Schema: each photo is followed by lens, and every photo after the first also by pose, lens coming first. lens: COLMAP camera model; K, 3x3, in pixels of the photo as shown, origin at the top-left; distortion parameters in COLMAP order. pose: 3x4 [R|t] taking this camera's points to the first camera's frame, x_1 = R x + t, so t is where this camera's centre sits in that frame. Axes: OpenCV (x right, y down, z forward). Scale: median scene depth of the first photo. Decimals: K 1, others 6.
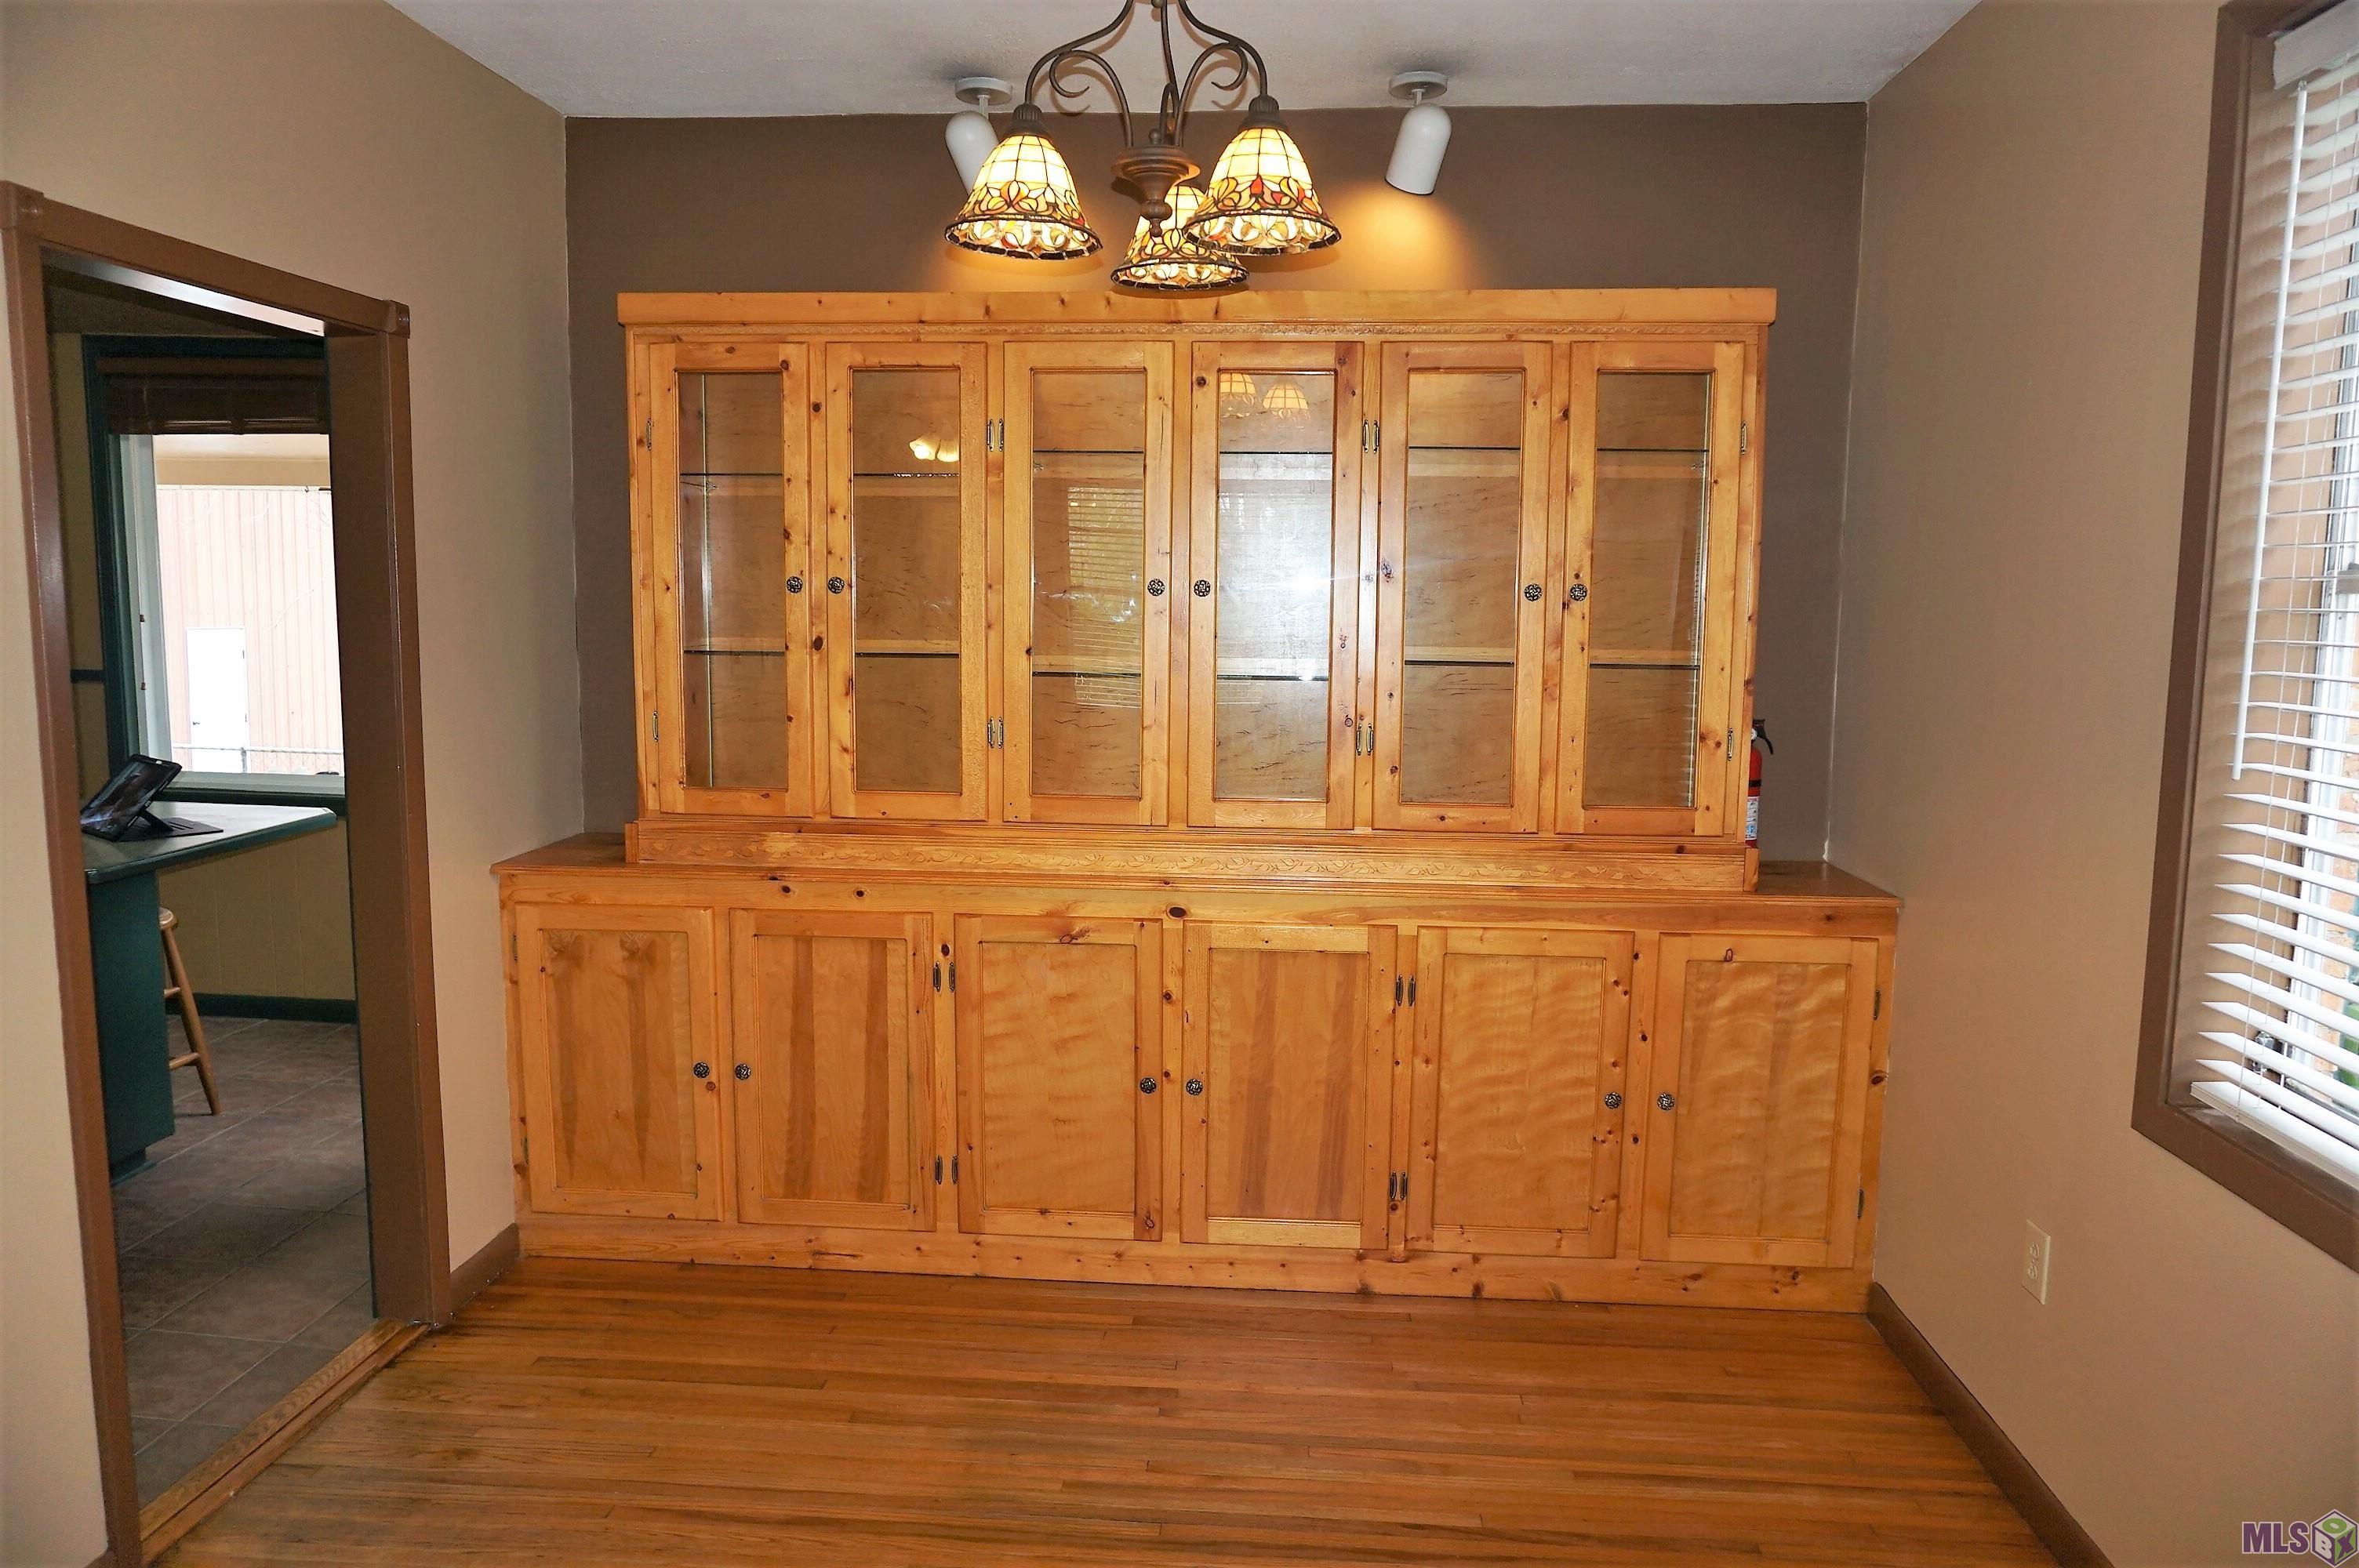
lens RADIAL K [[1594.4, 0, 1160.8], [0, 1594.4, 799.8], [0, 0, 1]] dist [-0.052907, 0.032273]
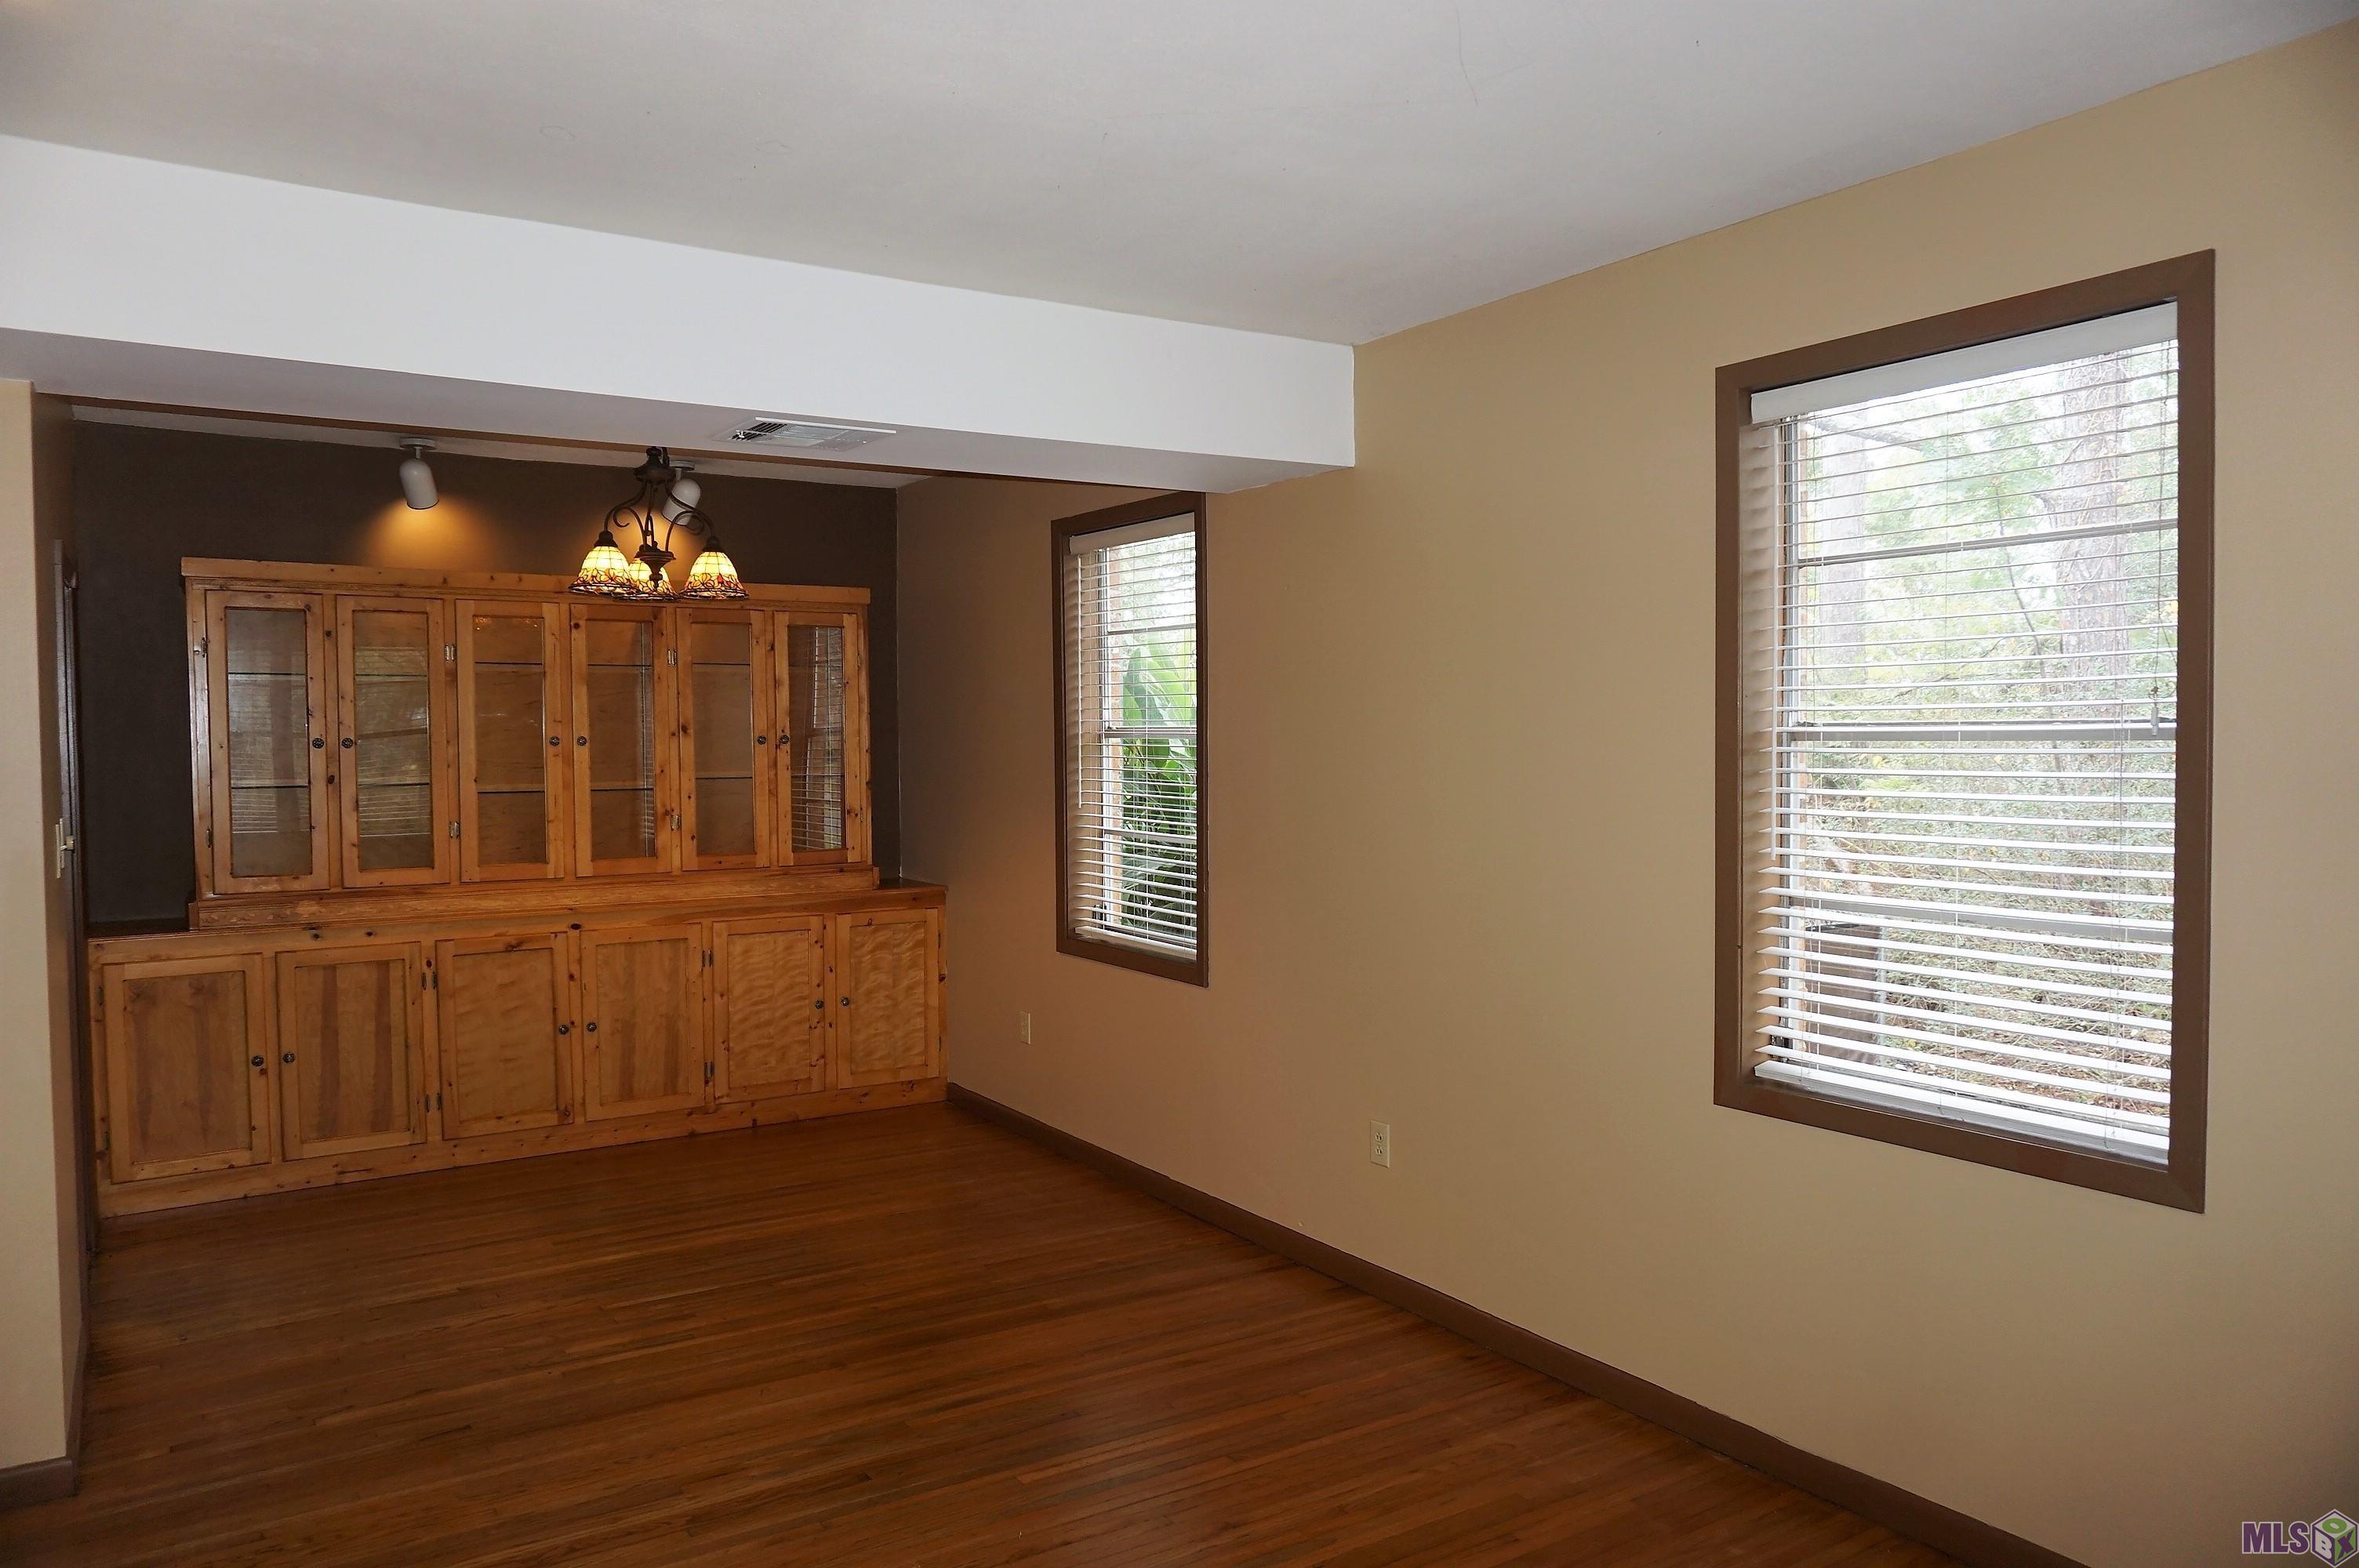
lens RADIAL K [[1594.4, 0, 1175.0], [0, 1594.4, 785.0], [0, 0, 1]] dist [-0.052907, 0.032273]
pose [[0.789936, -0.034642, 0.612210, -0.521718], [0.088155, 0.994447, -0.057476, 0.073416], [-0.606820, 0.099372, 0.788603, -0.767180]]
